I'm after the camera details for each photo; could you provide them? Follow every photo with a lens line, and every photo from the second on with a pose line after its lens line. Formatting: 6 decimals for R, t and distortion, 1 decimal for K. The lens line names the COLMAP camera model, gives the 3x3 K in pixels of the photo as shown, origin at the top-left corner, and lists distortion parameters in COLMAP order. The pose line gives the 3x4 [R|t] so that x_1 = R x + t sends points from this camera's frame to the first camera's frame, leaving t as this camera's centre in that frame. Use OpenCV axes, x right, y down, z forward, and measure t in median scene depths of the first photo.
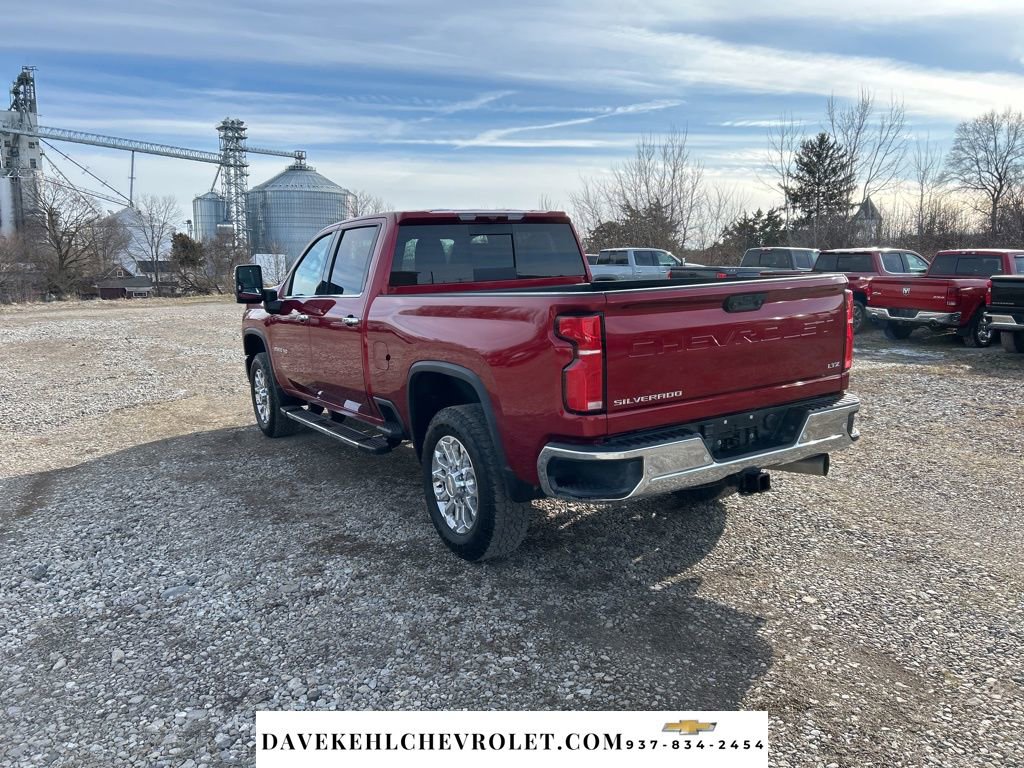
lens RADIAL K [[773.1, 0, 512.4], [0, 773.1, 379.1], [0, 0, 1]] dist [0.041317, -0.032223]
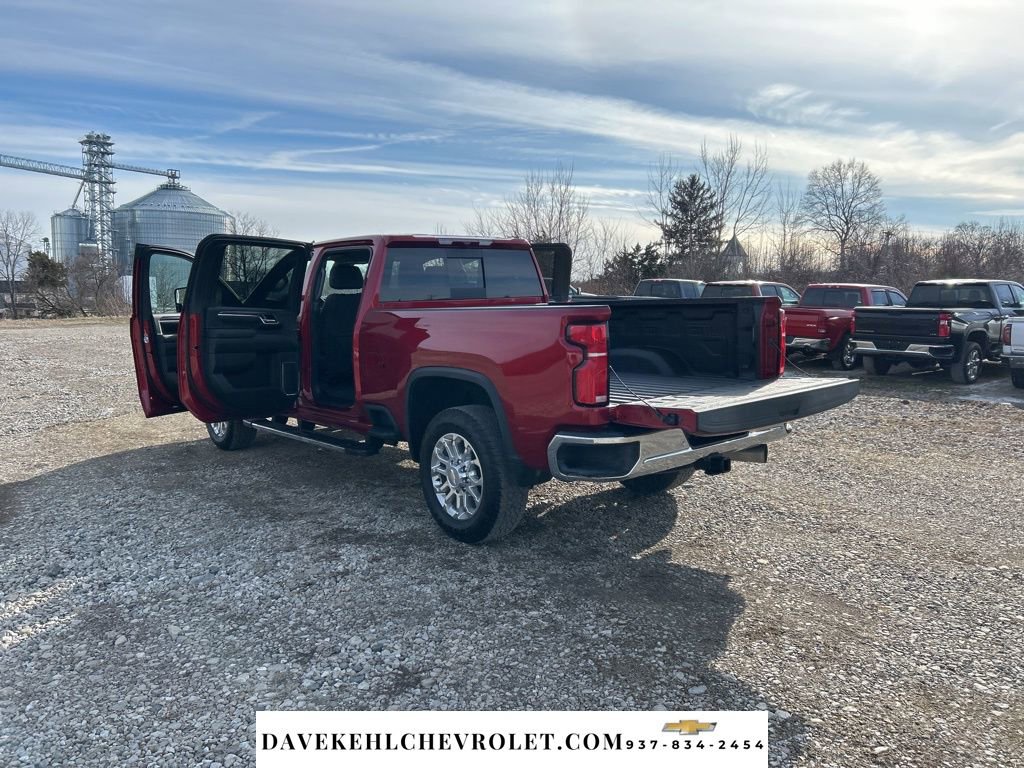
lens RADIAL K [[773.0, 0, 512.0], [0, 773.0, 384.0], [0, 0, 1]] dist [0.037173, -0.010395]
pose [[0.988655, -0.000673, 0.150203, -0.134767], [0.005177, 0.999549, -0.029597, 0.029169], [-0.150115, 0.030039, 0.988212, -0.107053]]
